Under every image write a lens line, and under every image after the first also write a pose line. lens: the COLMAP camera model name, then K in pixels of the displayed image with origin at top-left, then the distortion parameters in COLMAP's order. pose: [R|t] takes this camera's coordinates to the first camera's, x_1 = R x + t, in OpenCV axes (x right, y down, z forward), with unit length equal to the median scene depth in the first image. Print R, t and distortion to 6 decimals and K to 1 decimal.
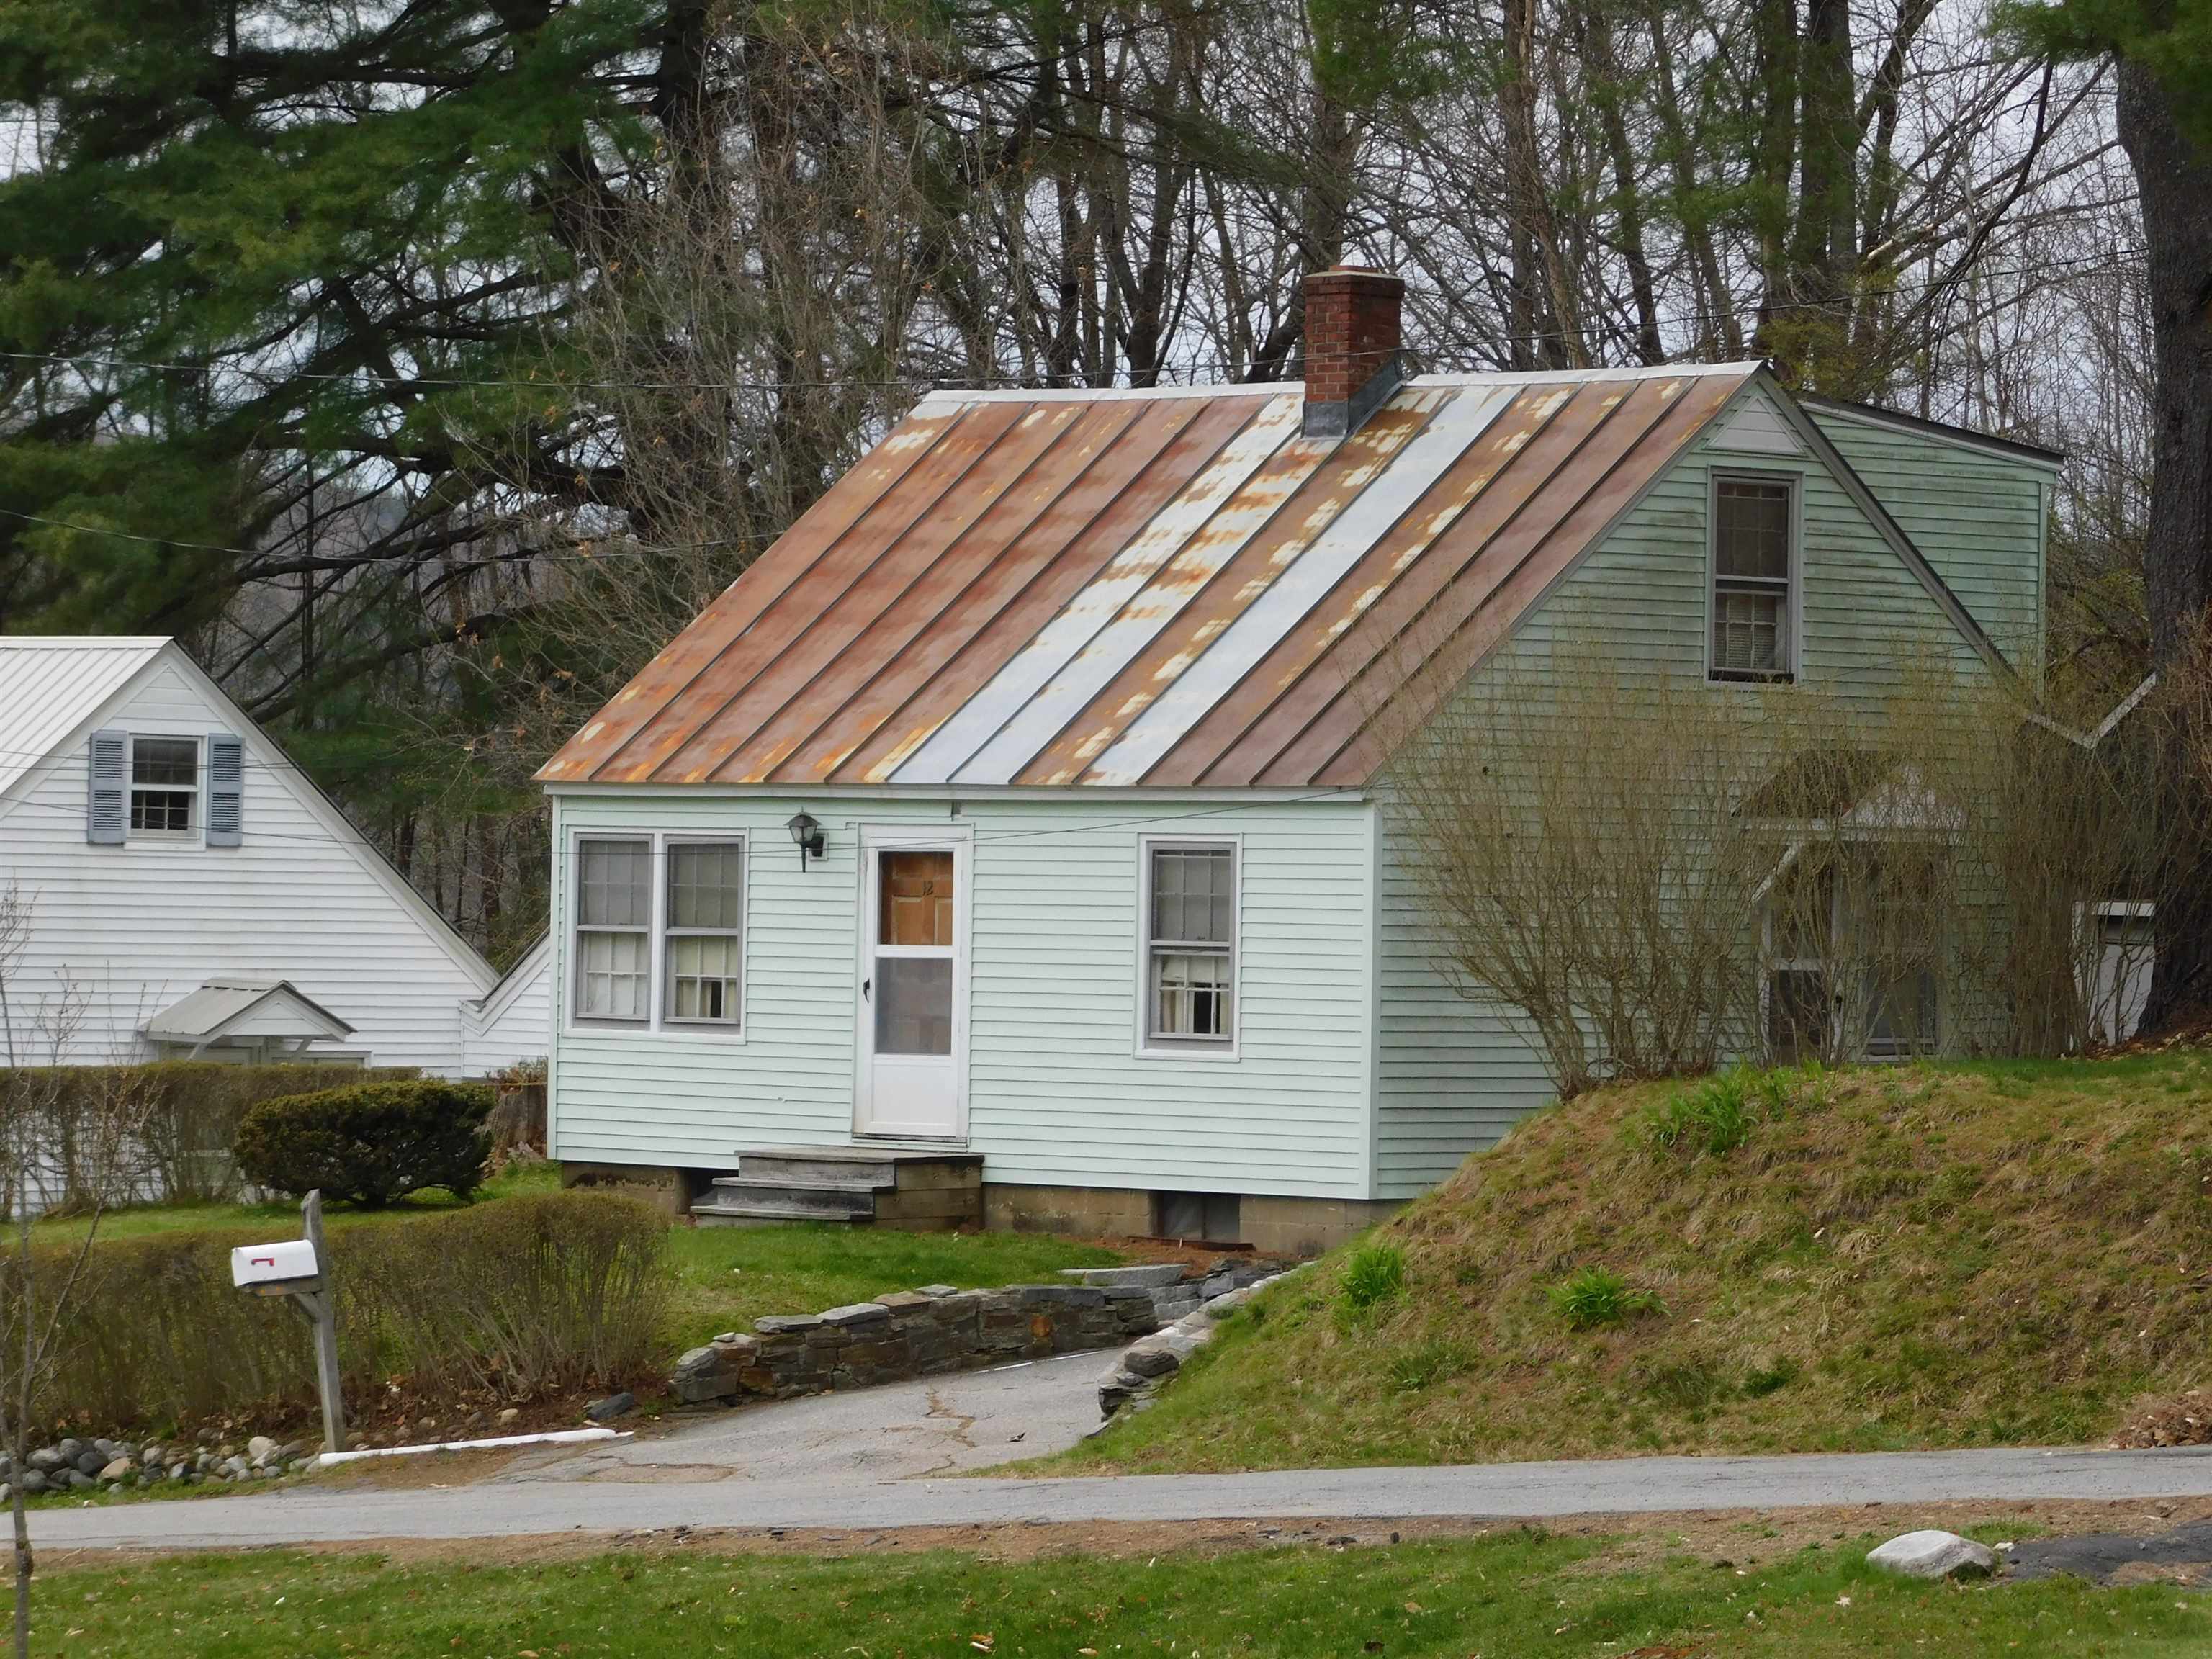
lens RADIAL K [[9586.8, 0, 1105.9], [0, 9586.8, 828.8], [0, 0, 1]] dist [0.101221, 0.000000]
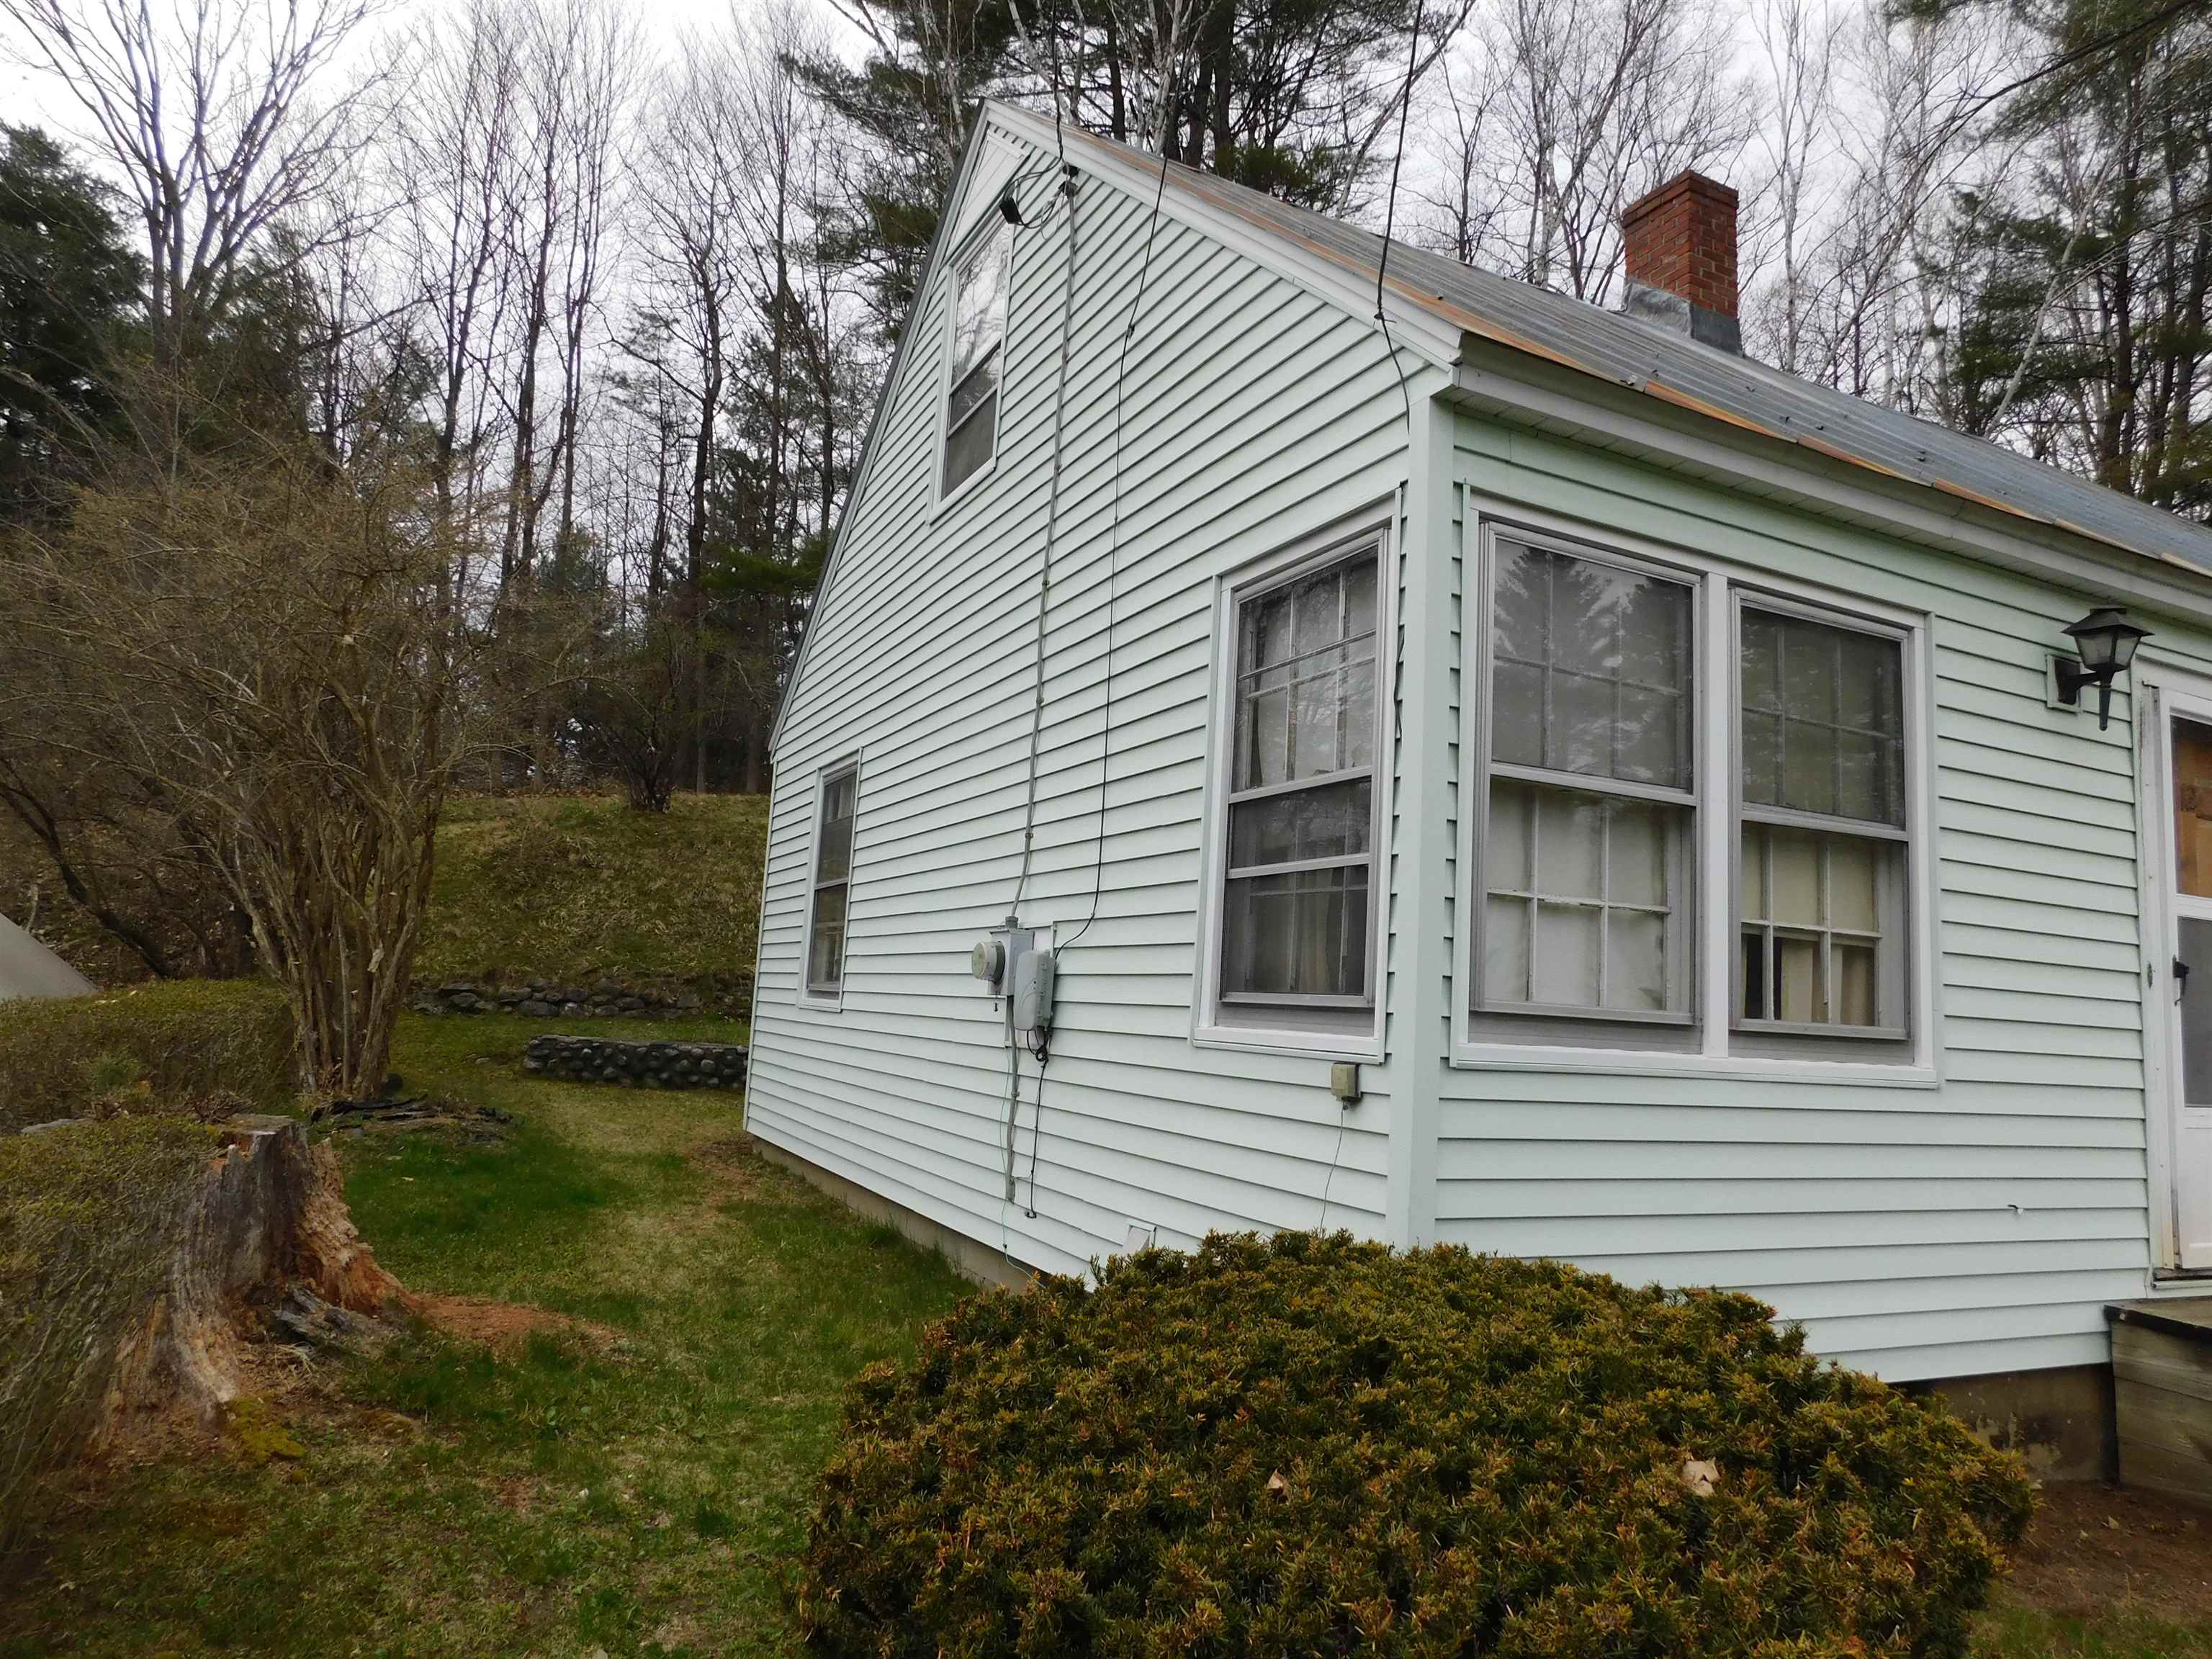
lens RADIAL K [[1448.8, 0, 1109.6], [0, 1448.8, 833.7], [0, 0, 1]] dist [-0.003879, -0.001056]
pose [[0.307338, 0.113312, 0.944830, -0.116223], [-0.053311, 0.993376, -0.101793, 0.020104], [-0.950106, -0.019085, 0.311343, 1.038696]]
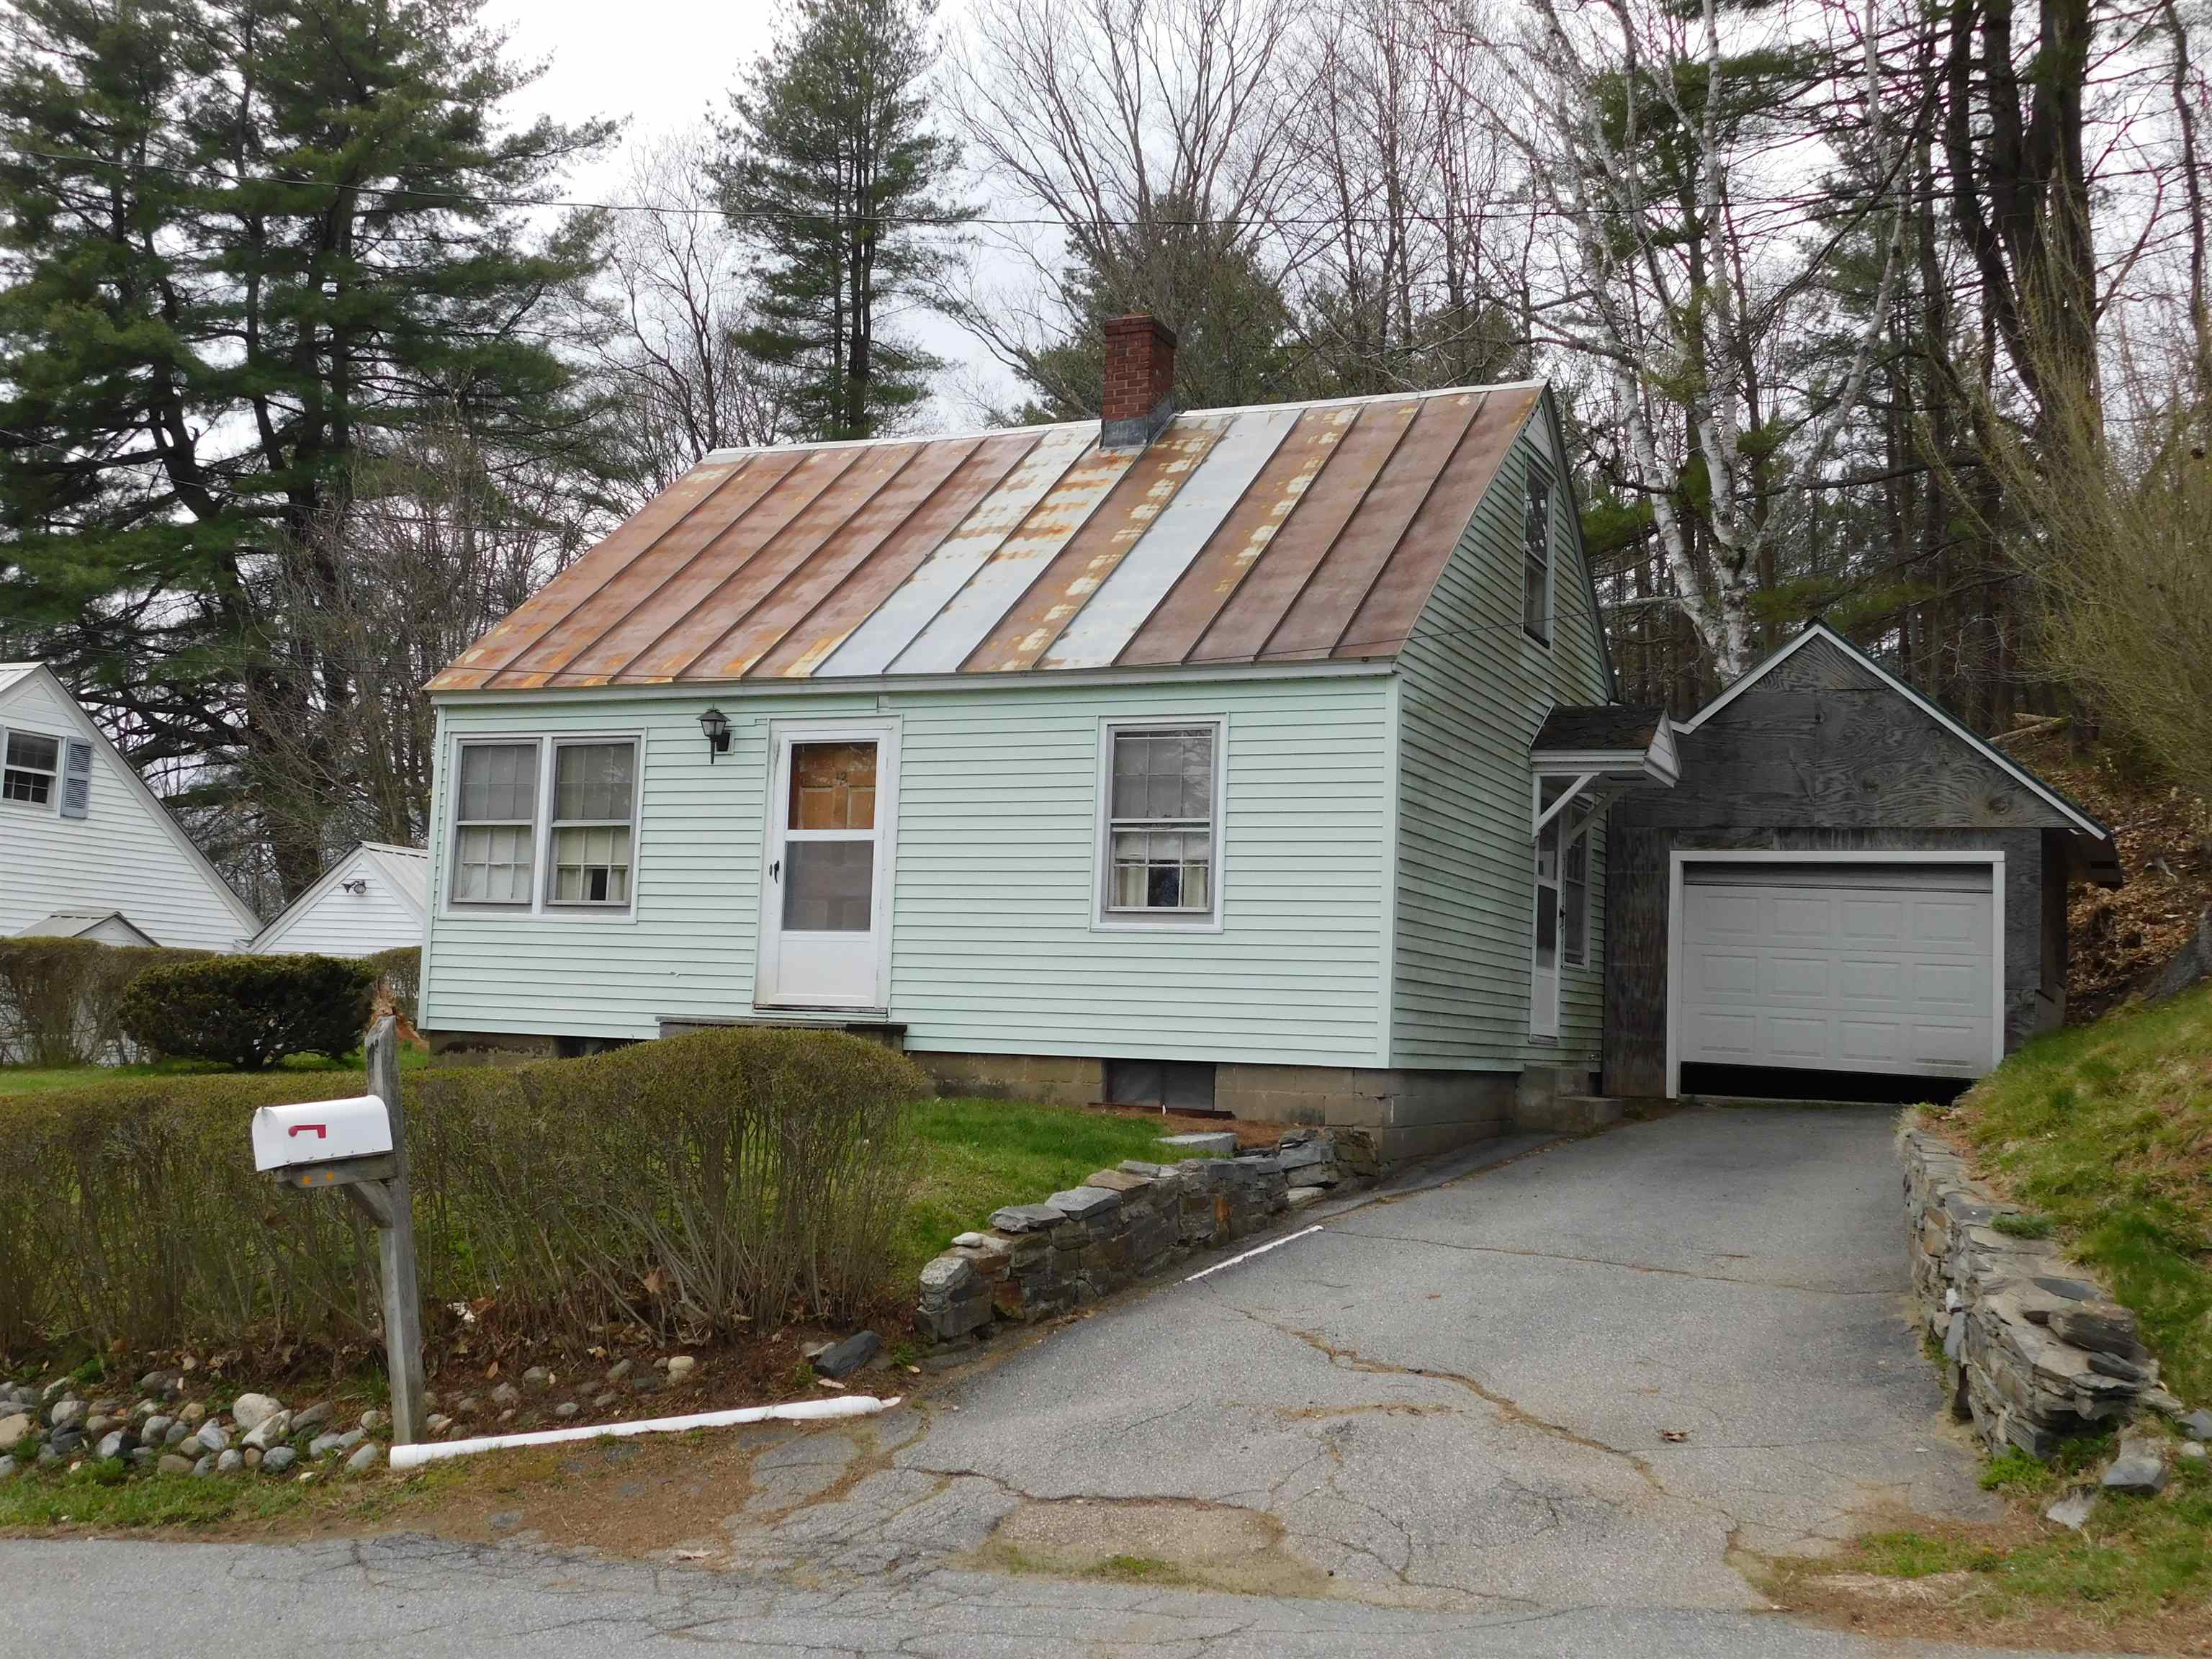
lens RADIAL K [[2307.5, 0, 1108.1], [0, 2307.5, 836.8], [0, 0, 1]] dist [0.000314, 0.000000]
pose [[0.934316, 0.050608, 0.352835, -0.082579], [-0.024265, 0.996604, -0.078692, 0.032772], [-0.355619, 0.064961, 0.932371, 0.750386]]
